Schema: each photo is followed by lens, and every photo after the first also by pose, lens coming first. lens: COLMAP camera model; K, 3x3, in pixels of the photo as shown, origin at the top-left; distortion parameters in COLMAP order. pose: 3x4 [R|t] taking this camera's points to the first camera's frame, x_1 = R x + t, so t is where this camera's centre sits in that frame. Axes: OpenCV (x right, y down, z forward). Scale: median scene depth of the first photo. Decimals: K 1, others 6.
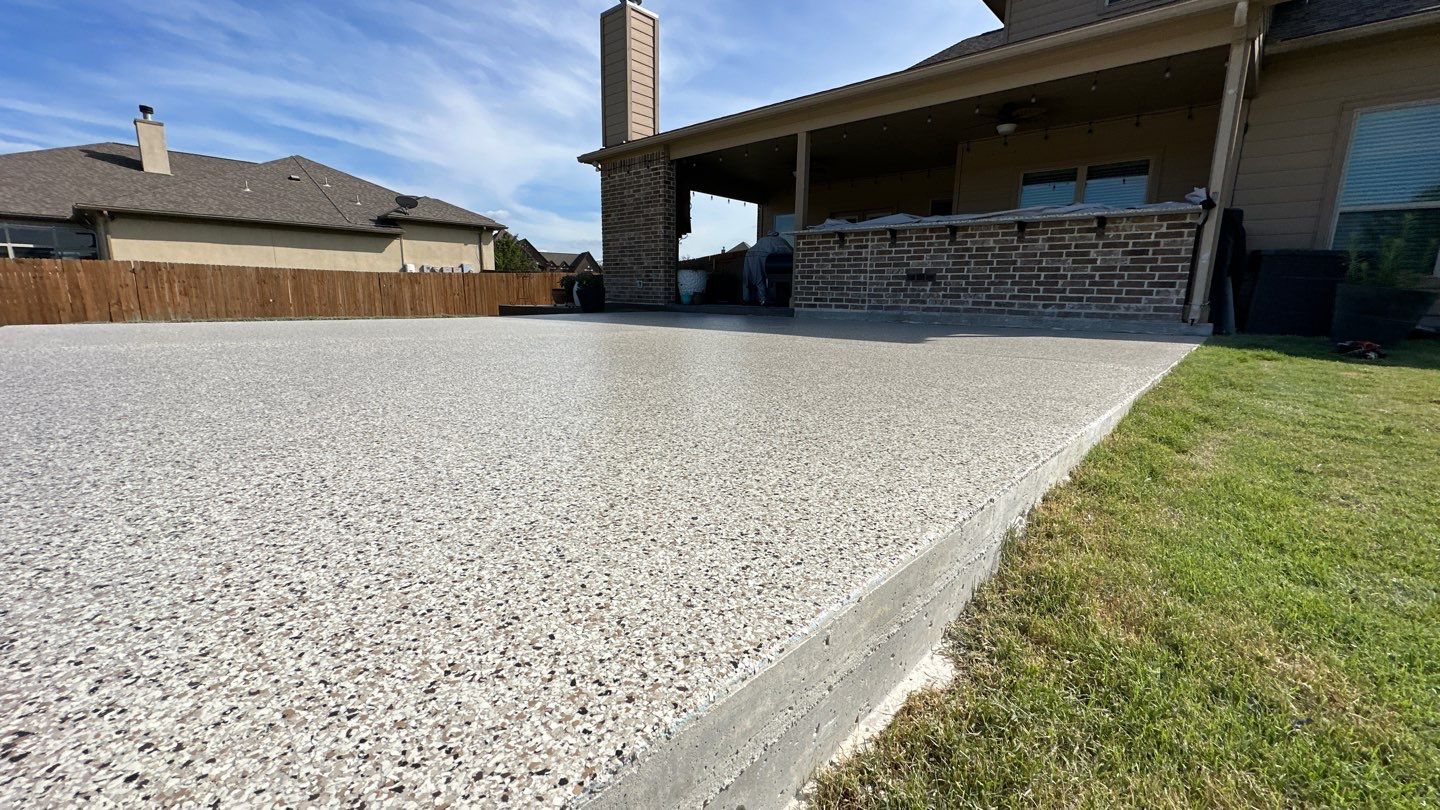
lens RADIAL K [[576.1, 0, 717.4], [0, 576.1, 408.4], [0, 0, 1]] dist [-0.003685, -0.000129]
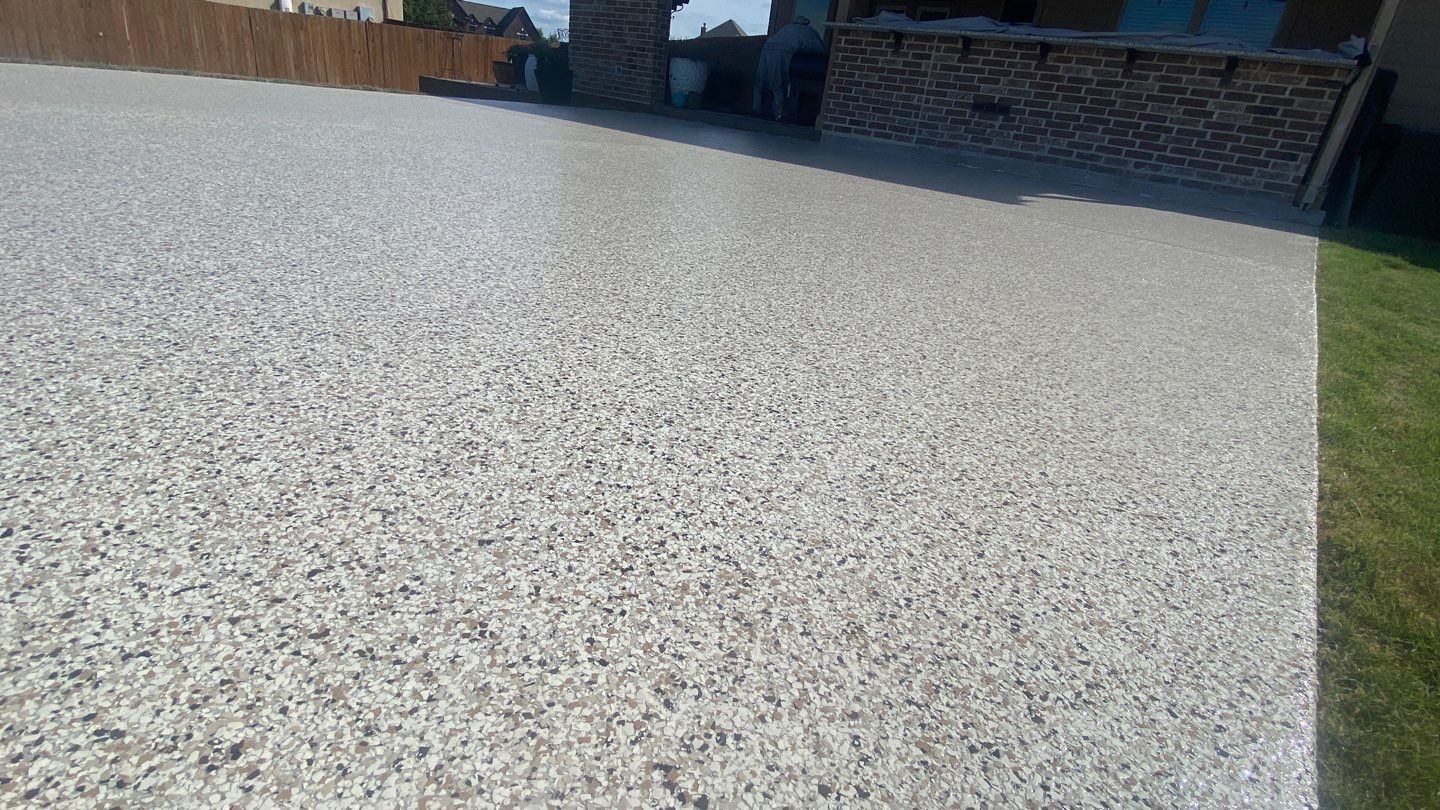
lens RADIAL K [[687.6, 0, 720.2], [0, 687.6, 406.8], [0, 0, 1]] dist [0.020894, -0.022476]
pose [[0.993244, 0.082468, 0.081643, -0.064184], [-0.099084, 0.968905, 0.226730, -0.009444], [-0.060407, -0.233287, 0.970530, 0.006689]]
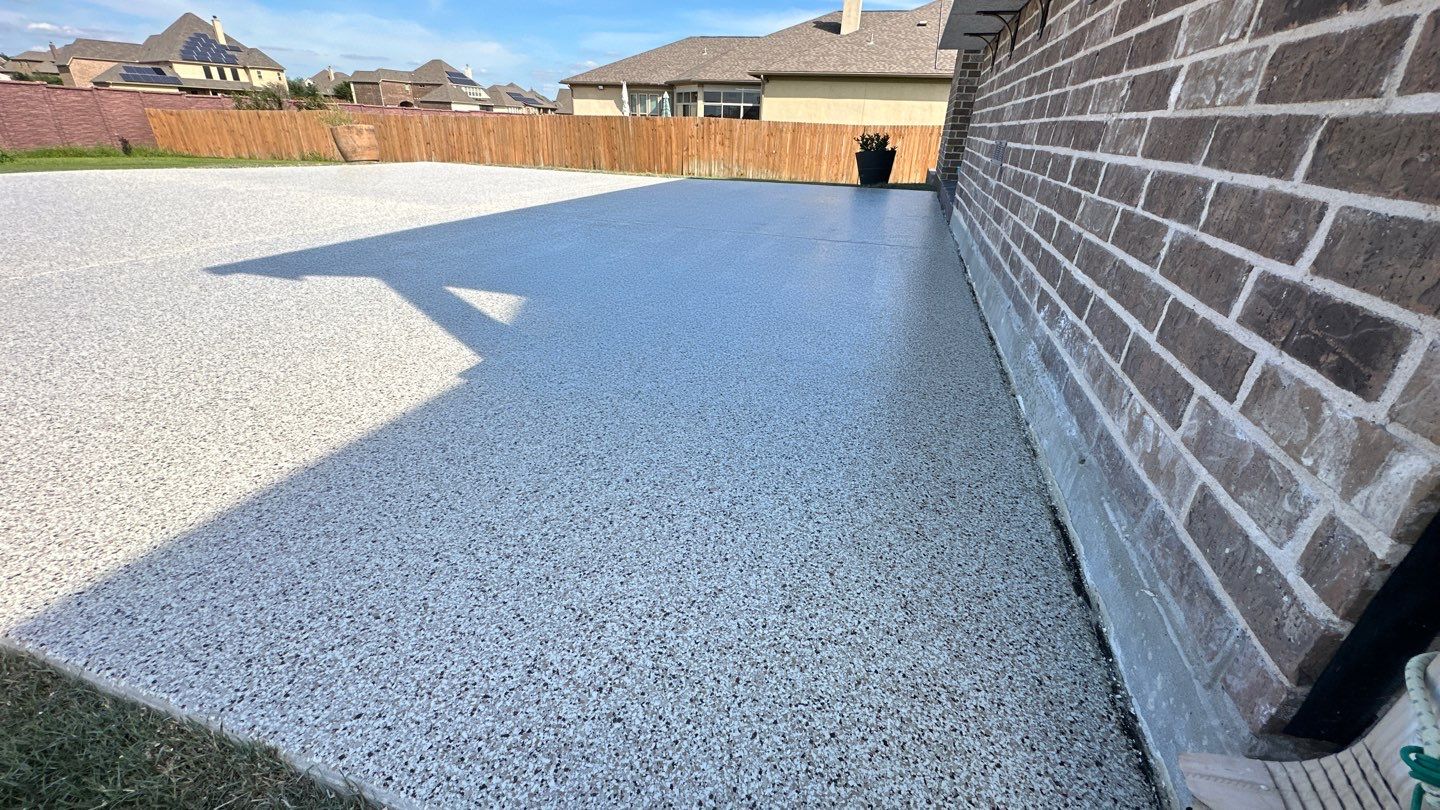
lens RADIAL K [[576.1, 0, 718.2], [0, 576.1, 405.4], [0, 0, 1]] dist [-0.003685, -0.000129]
pose [[0.432760, 0.393297, -0.811194, 0.685838], [-0.200884, 0.919264, 0.338525, -0.180930], [0.878843, 0.016455, 0.476828, 0.729578]]
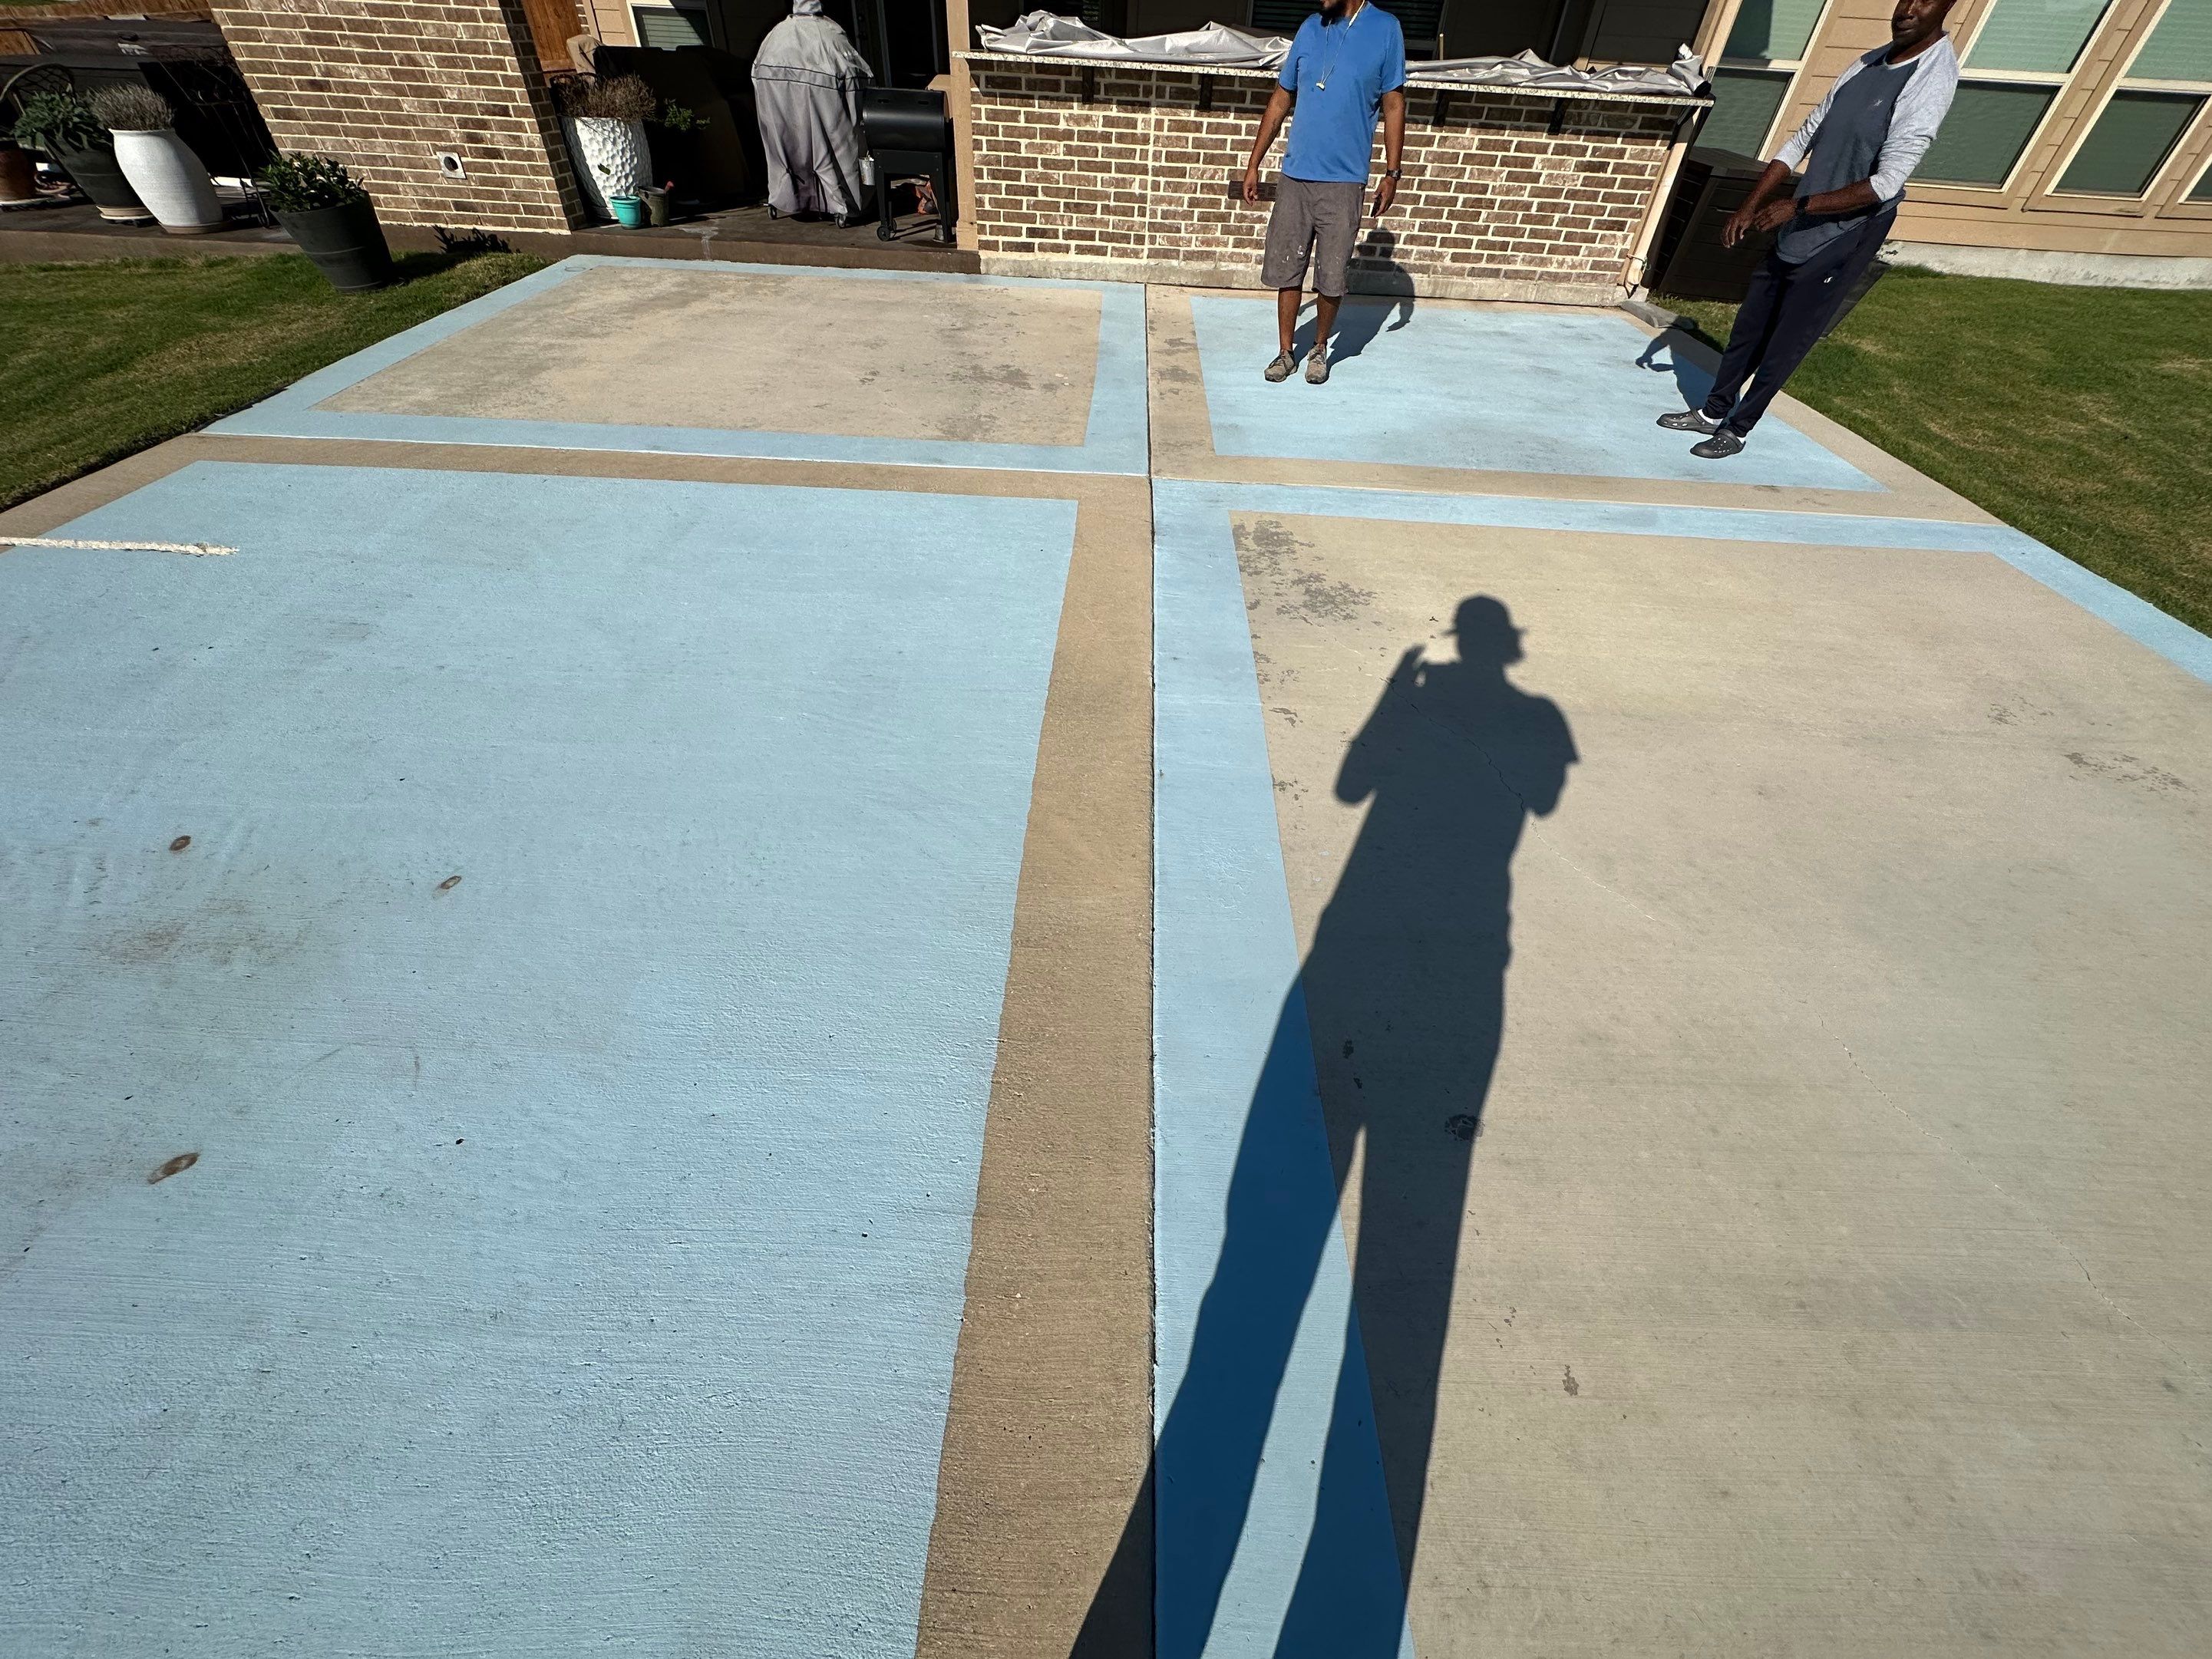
lens RADIAL K [[891.7, 0, 1109.0], [0, 891.7, 837.7], [0, 0, 1]] dist [-0.009695, 0.002808]
pose [[0.755157, -0.436670, 0.488934, -0.448242], [0.098770, 0.813121, 0.573653, -0.242975], [-0.648060, -0.384907, 0.657164, 0.340369]]
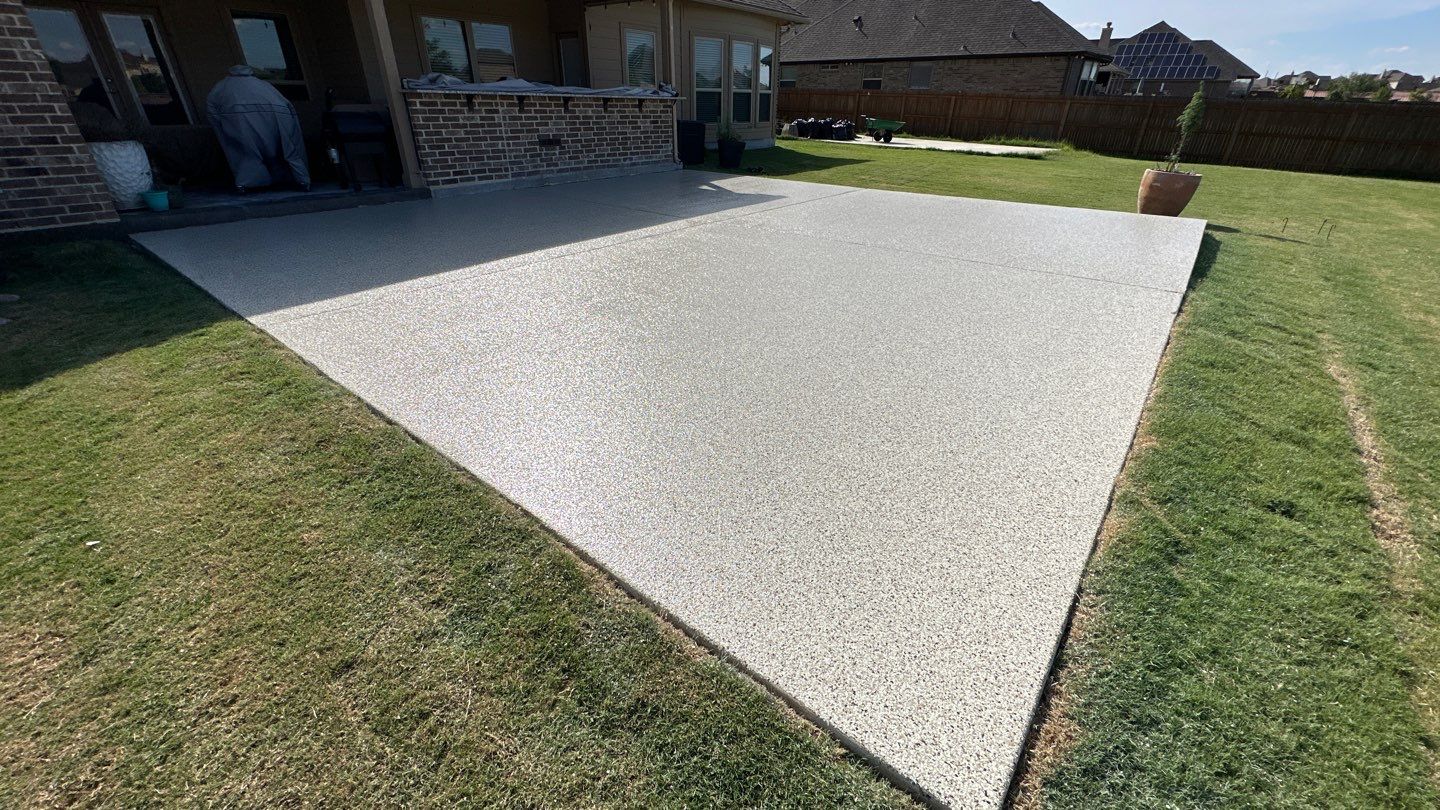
lens RADIAL K [[576.1, 0, 725.1], [0, 576.1, 405.2], [0, 0, 1]] dist [-0.003685, -0.000129]
pose [[-0.075462, -0.482084, 0.872869, -0.998232], [0.179459, 0.854506, 0.487457, -0.297769], [-0.980867, 0.193428, 0.022032, 0.789754]]
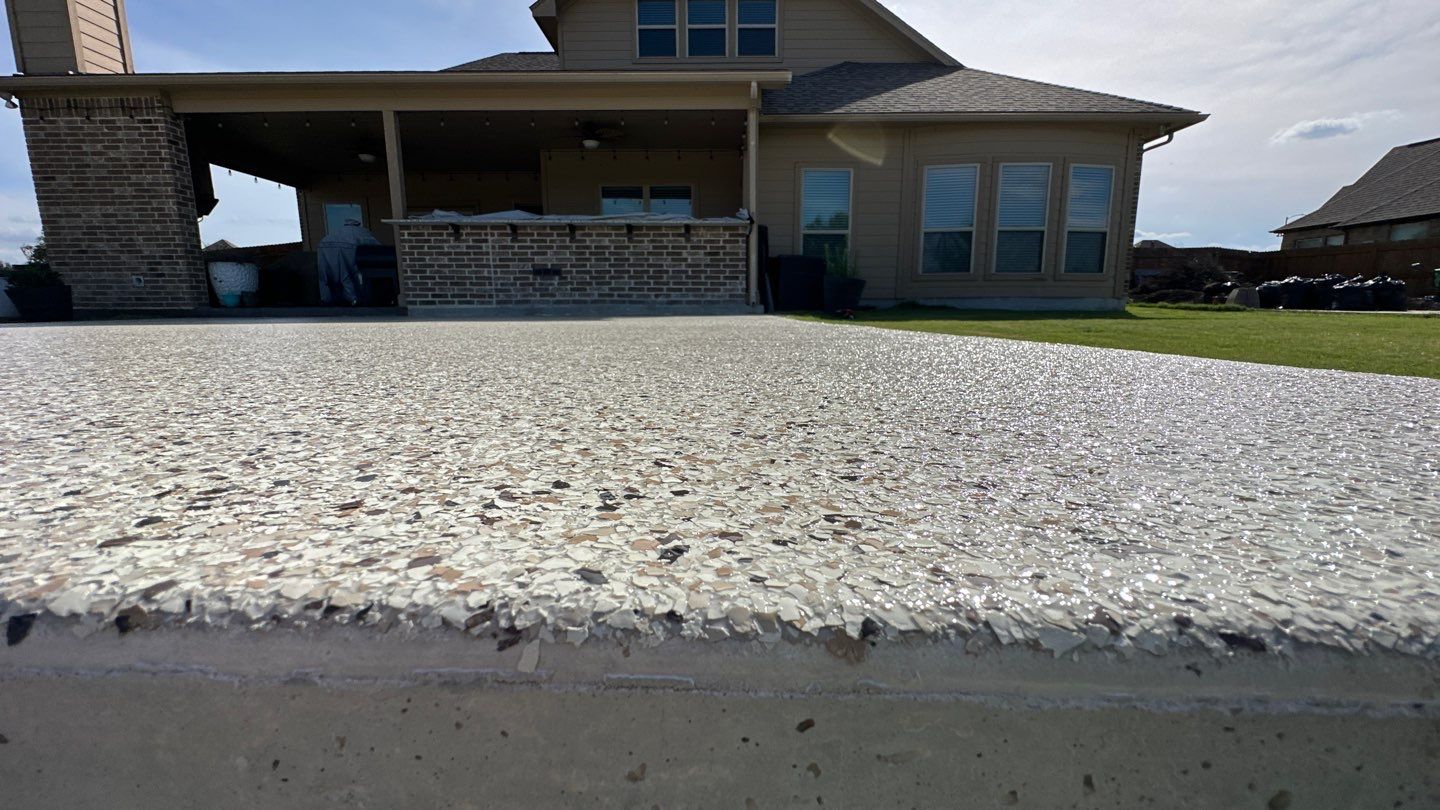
lens RADIAL K [[576.1, 0, 719.6], [0, 576.1, 405.7], [0, 0, 1]] dist [-0.003685, -0.000129]
pose [[0.734879, -0.133844, 0.664859, -0.160266], [0.148105, 0.988343, 0.035262, 0.025725], [-0.661829, 0.072556, 0.746136, 0.022988]]
